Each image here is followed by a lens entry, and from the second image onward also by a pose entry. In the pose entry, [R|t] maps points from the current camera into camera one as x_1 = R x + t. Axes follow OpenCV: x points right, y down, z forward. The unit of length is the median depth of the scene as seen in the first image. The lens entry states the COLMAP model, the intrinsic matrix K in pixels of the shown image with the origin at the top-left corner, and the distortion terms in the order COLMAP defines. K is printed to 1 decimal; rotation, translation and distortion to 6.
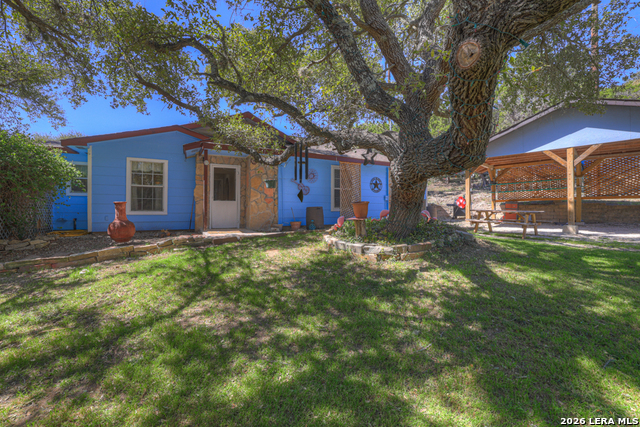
lens RADIAL K [[274.0, 0, 315.4], [0, 274.0, 209.2], [0, 0, 1]] dist [-0.044571, 0.019316]
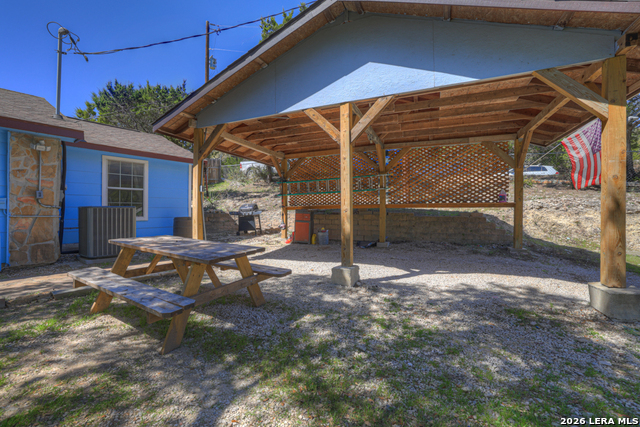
lens RADIAL K [[274.0, 0, 315.4], [0, 274.0, 209.2], [0, 0, 1]] dist [-0.044571, 0.019316]
pose [[0.906252, -0.001302, 0.422736, 0.724625], [0.003344, 0.999986, -0.004088, -0.041185], [-0.422725, 0.005119, 0.906244, 0.604624]]
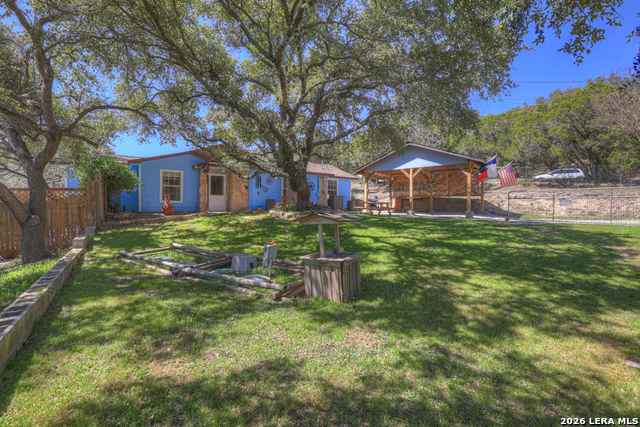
lens RADIAL K [[274.0, 0, 315.4], [0, 274.0, 209.2], [0, 0, 1]] dist [-0.044571, 0.019316]
pose [[0.994036, 0.005539, 0.108912, 0.100081], [-0.006910, 0.999902, 0.012213, 0.034086], [-0.108833, -0.012893, 0.993976, -0.819280]]
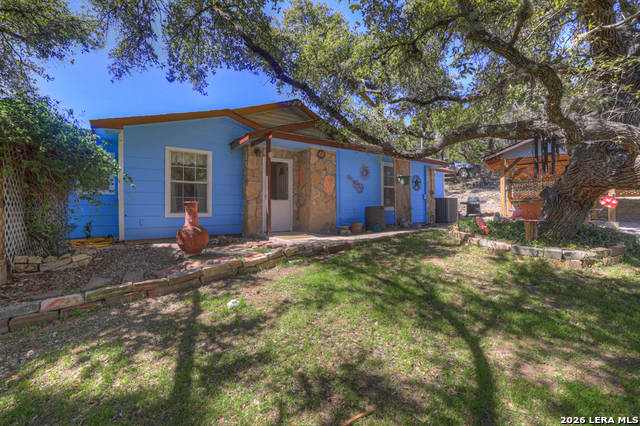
lens RADIAL K [[274.0, 0, 315.4], [0, 274.0, 208.7], [0, 0, 1]] dist [-0.044571, 0.019316]
pose [[0.989633, -0.008829, 0.143347, -0.368780], [0.008403, 0.999958, 0.003582, -0.005663], [-0.143372, -0.002340, 0.989666, 0.134939]]
